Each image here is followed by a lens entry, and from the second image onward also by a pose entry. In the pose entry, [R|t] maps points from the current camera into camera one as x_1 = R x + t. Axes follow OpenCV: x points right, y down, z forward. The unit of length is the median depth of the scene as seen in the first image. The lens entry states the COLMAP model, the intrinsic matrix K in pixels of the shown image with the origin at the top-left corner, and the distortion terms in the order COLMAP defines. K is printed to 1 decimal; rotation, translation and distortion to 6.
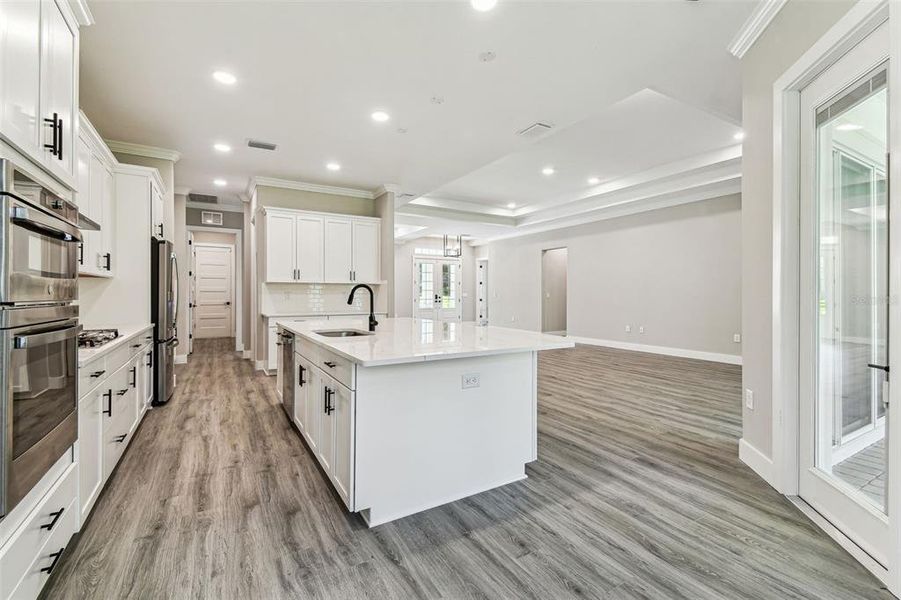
lens RADIAL K [[398.7, 0, 451.6], [0, 398.7, 292.5], [0, 0, 1]] dist [0.041108, -0.018511]
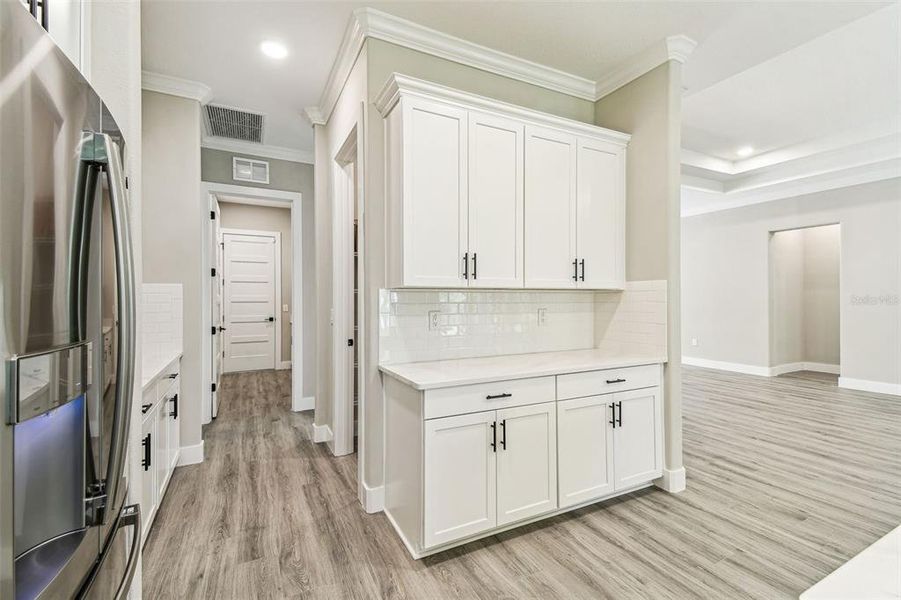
lens RADIAL K [[398.7, 0, 449.9], [0, 398.7, 296.5], [0, 0, 1]] dist [0.041108, -0.018511]
pose [[0.998112, -0.005664, -0.061164, -0.717322], [0.005507, 0.999981, -0.002740, -0.026648], [0.061179, 0.002398, 0.998124, 1.159769]]
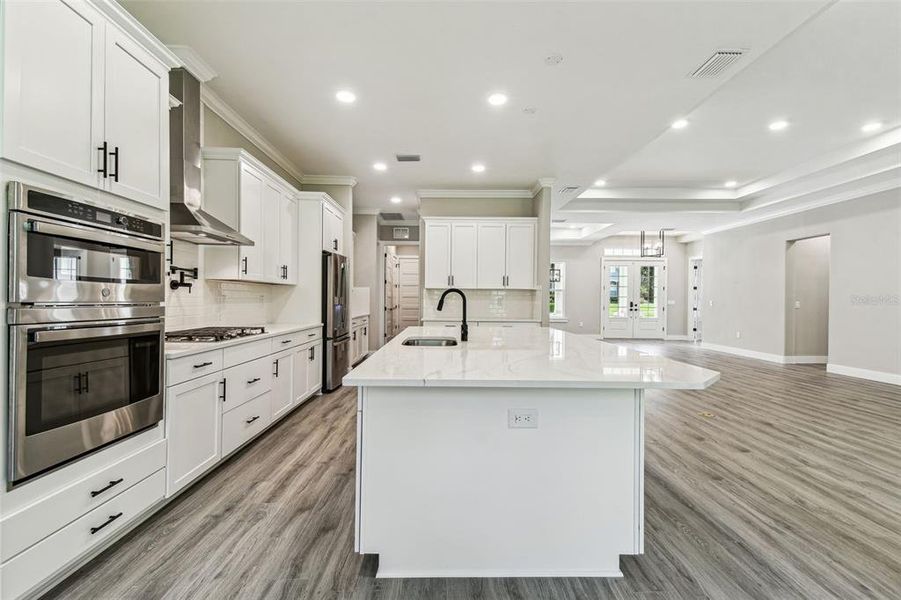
lens RADIAL K [[398.7, 0, 448.2], [0, 398.7, 299.3], [0, 0, 1]] dist [0.041108, -0.018511]
pose [[0.866657, 0.005780, -0.498871, 0.213579], [-0.005637, 0.999983, 0.001793, 0.002181], [0.498872, 0.001258, 0.866675, 0.216406]]
